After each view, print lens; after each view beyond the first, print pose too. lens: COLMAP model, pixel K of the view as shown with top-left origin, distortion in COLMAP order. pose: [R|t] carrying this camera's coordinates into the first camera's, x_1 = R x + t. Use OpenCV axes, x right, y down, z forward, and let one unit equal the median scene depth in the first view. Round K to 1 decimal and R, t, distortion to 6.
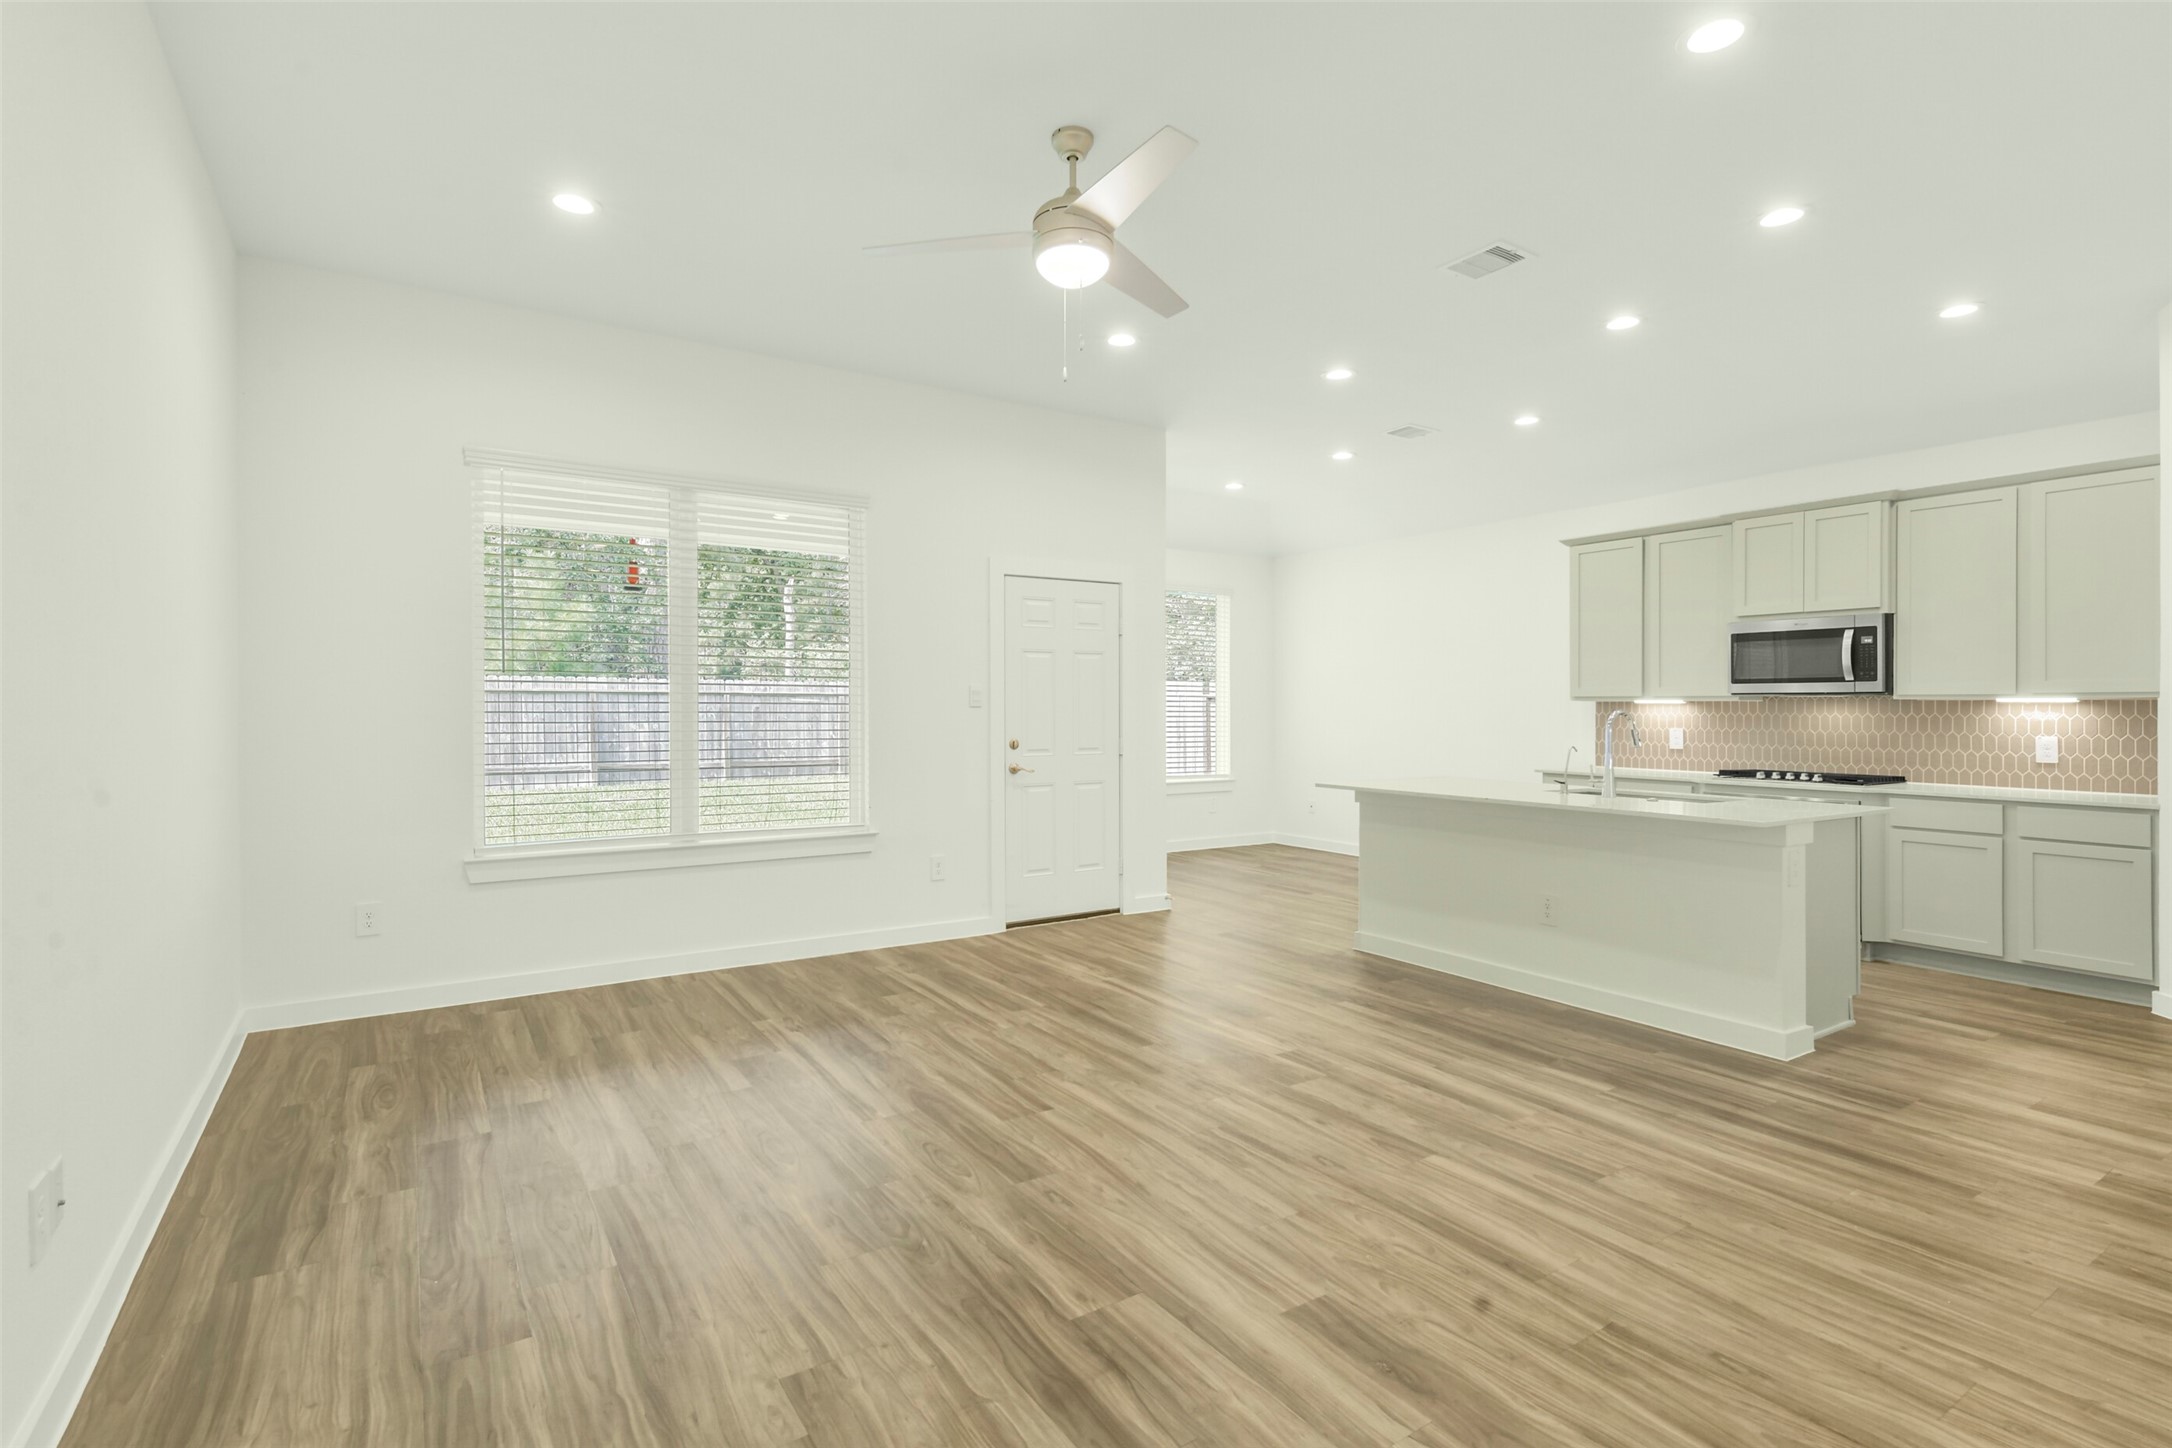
lens RADIAL K [[1035.2, 0, 1077.2], [0, 1035.2, 714.4], [0, 0, 1]] dist [0.006794, -0.007103]
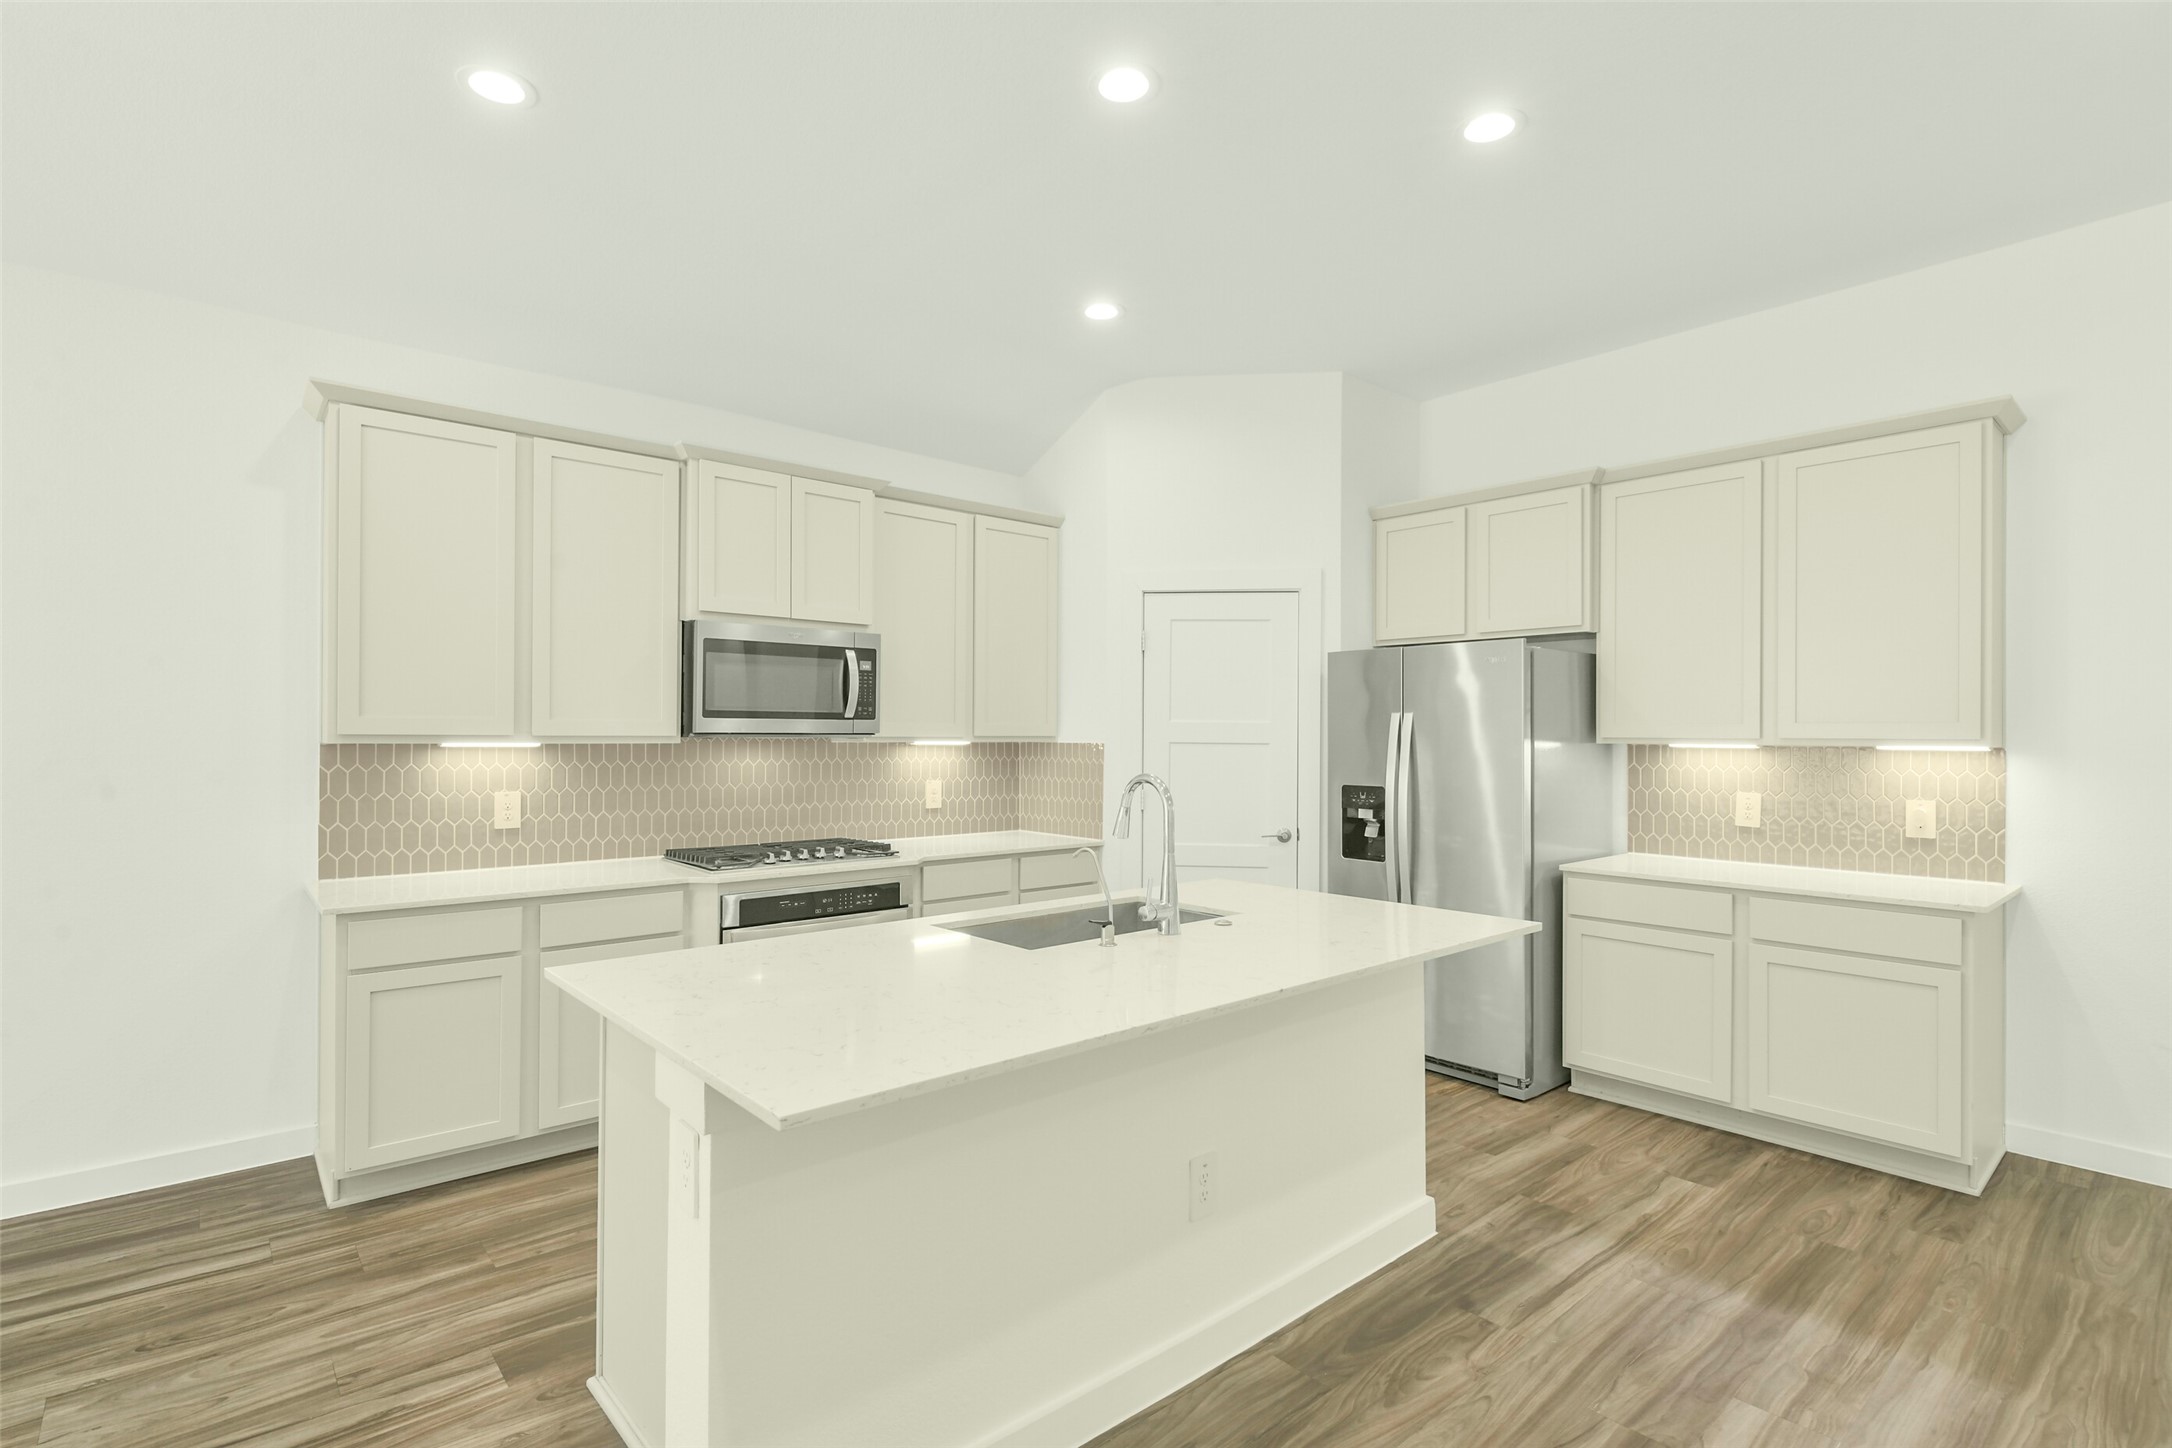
lens RADIAL K [[1035.2, 0, 1077.2], [0, 1035.2, 714.4], [0, 0, 1]] dist [0.006794, -0.007103]
pose [[-0.138233, 0.018545, 0.990226, -0.022251], [0.004868, 0.999825, -0.018045, -0.020383], [-0.990388, 0.002326, -0.138299, 0.953247]]
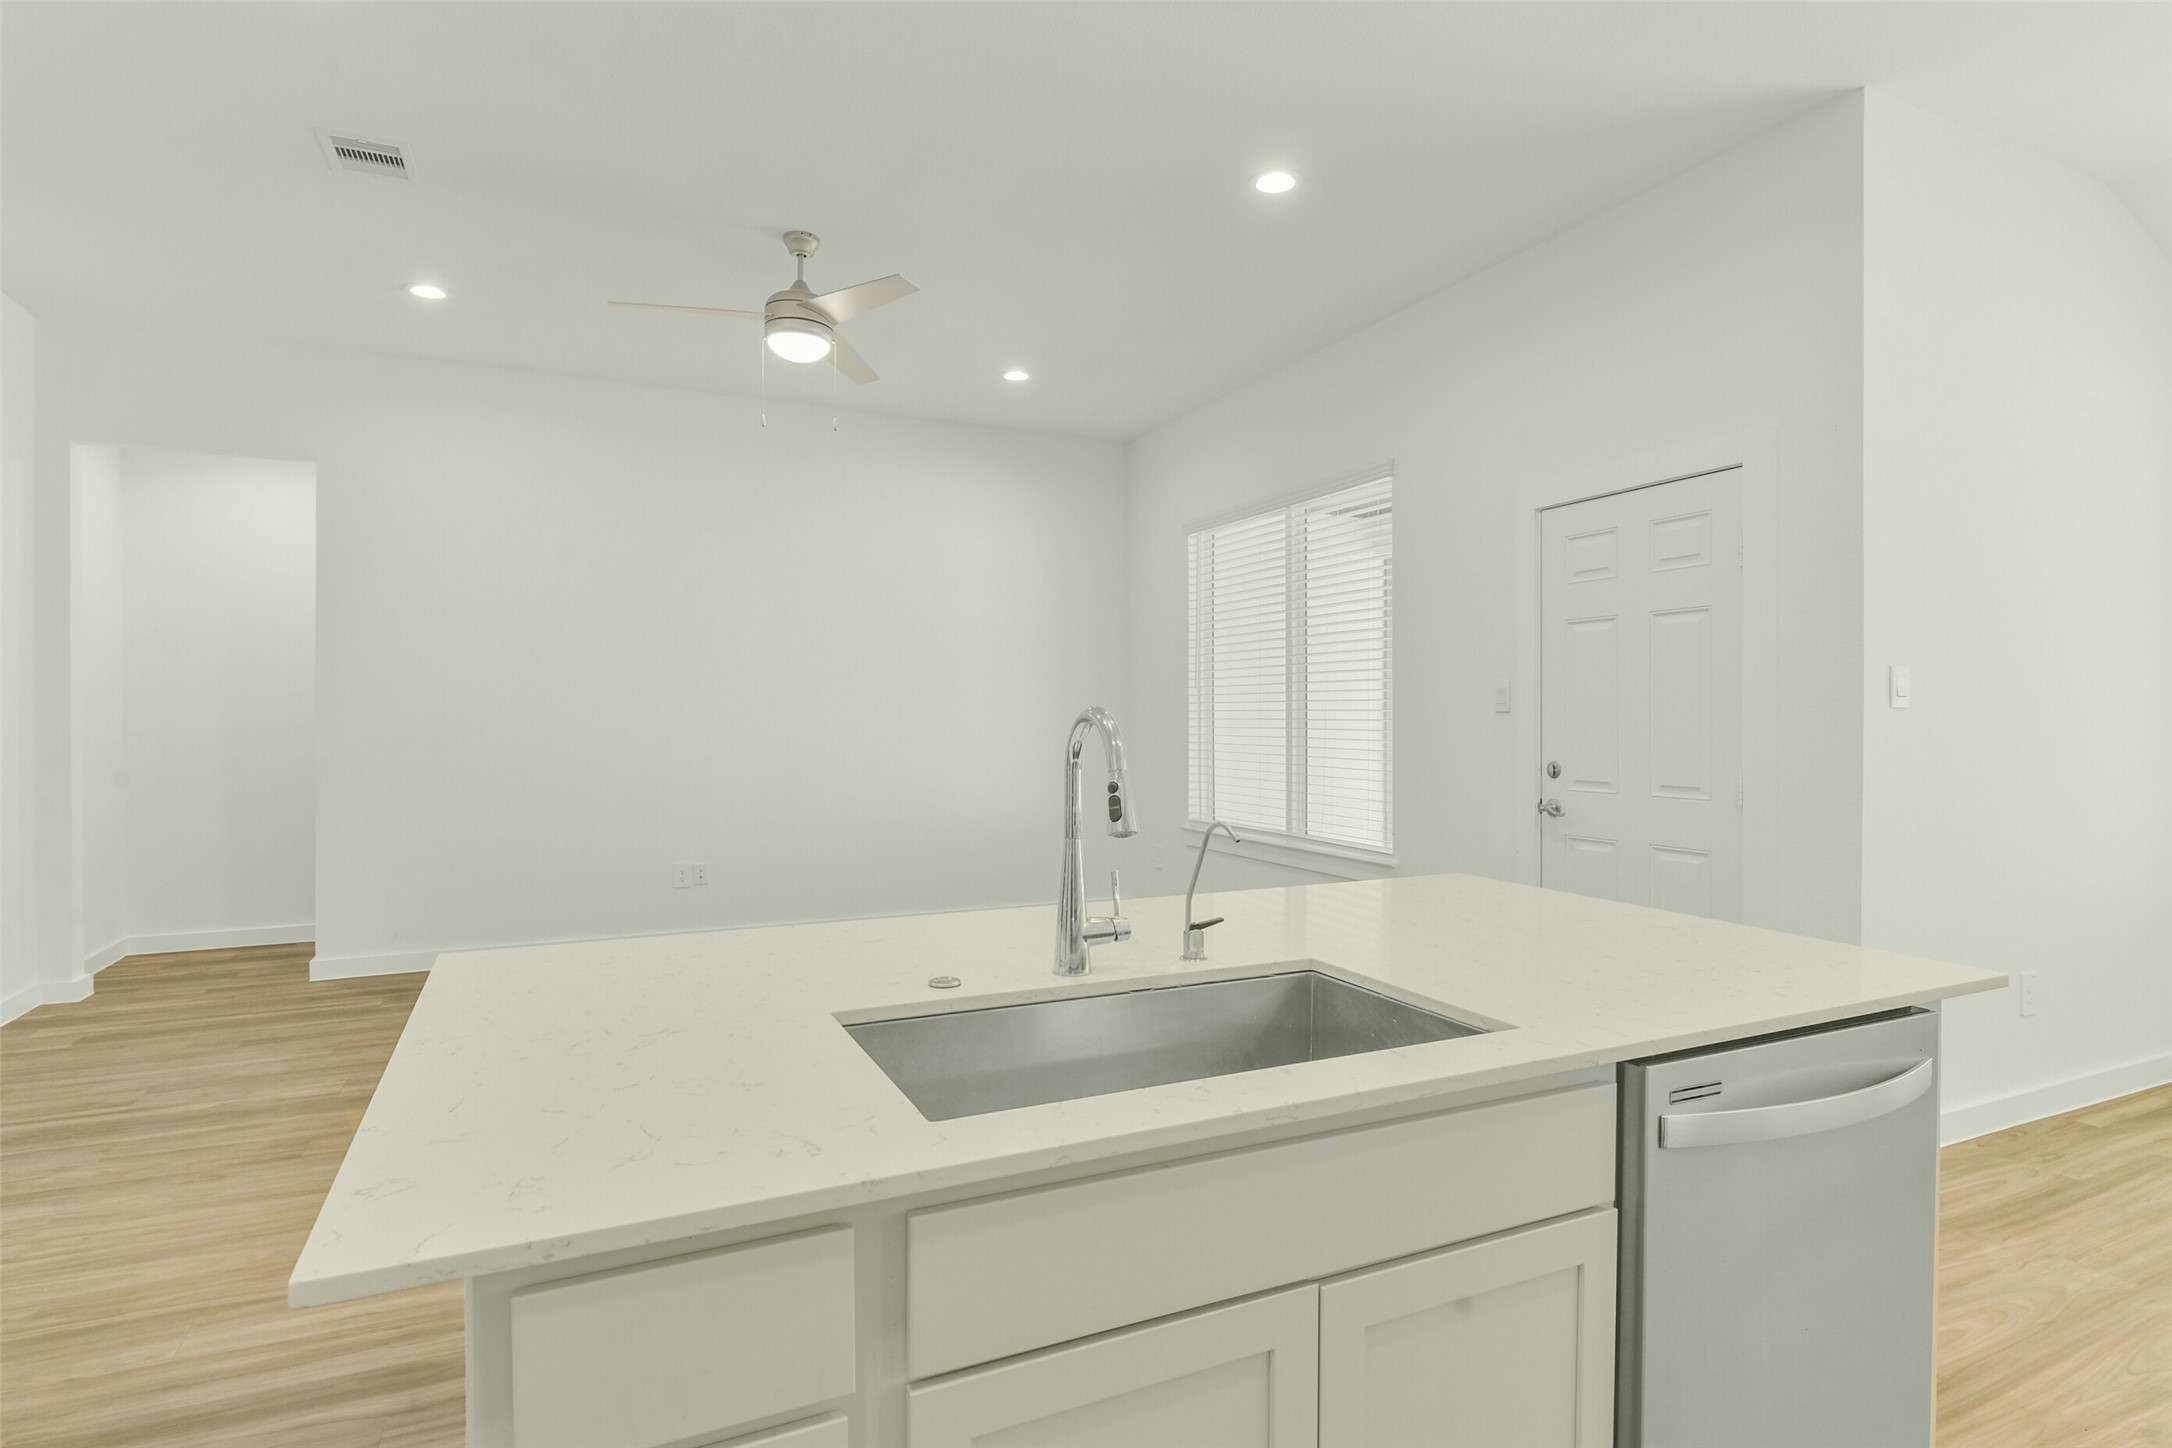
lens RADIAL K [[1121.8, 0, 1086.0], [0, 1121.8, 724.0], [0, 0, 1]] dist [0.003924, -0.012036]
pose [[-0.132004, 0.003777, -0.991242, 0.732544], [-0.010317, 0.999933, 0.005184, -0.000587], [0.991196, 0.010911, -0.131956, 0.882345]]
